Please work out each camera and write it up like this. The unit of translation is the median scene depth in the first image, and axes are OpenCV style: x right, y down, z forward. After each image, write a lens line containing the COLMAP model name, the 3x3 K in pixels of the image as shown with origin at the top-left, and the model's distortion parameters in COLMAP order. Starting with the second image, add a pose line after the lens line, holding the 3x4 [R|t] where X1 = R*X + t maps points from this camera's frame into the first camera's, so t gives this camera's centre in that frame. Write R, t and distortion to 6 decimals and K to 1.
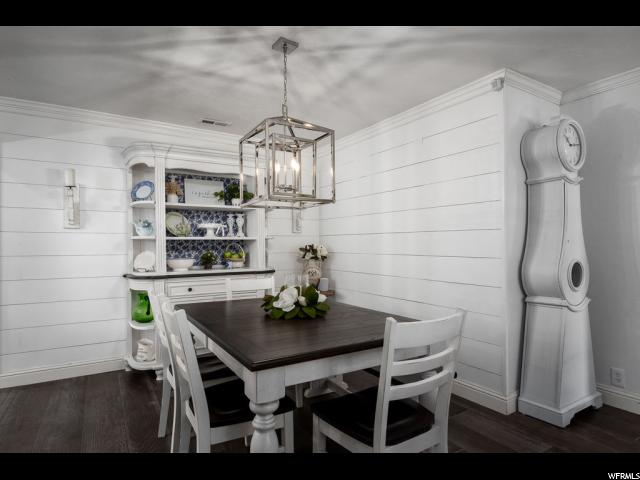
lens RADIAL K [[364.3, 0, 321.7], [0, 364.3, 242.7], [0, 0, 1]] dist [-0.009023, -0.000905]
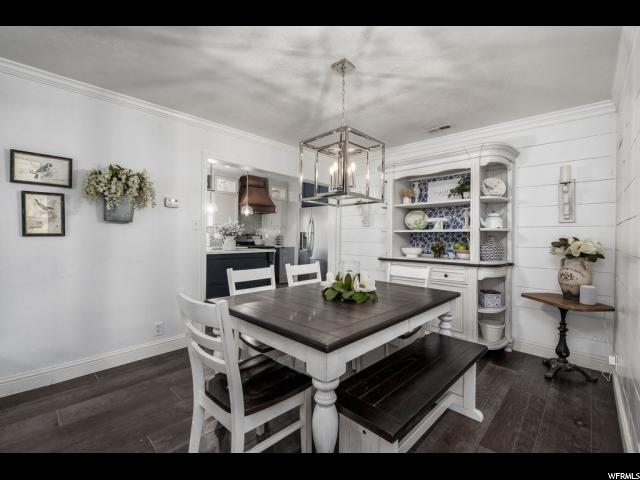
lens RADIAL K [[291.0, 0, 320.1], [0, 291.0, 236.4], [0, 0, 1]] dist [0.000355, -0.000186]
pose [[0.244786, 0.010161, -0.969524, 0.489983], [-0.003523, 0.999948, 0.009590, -0.002314], [0.969571, 0.001068, 0.244809, 0.418290]]
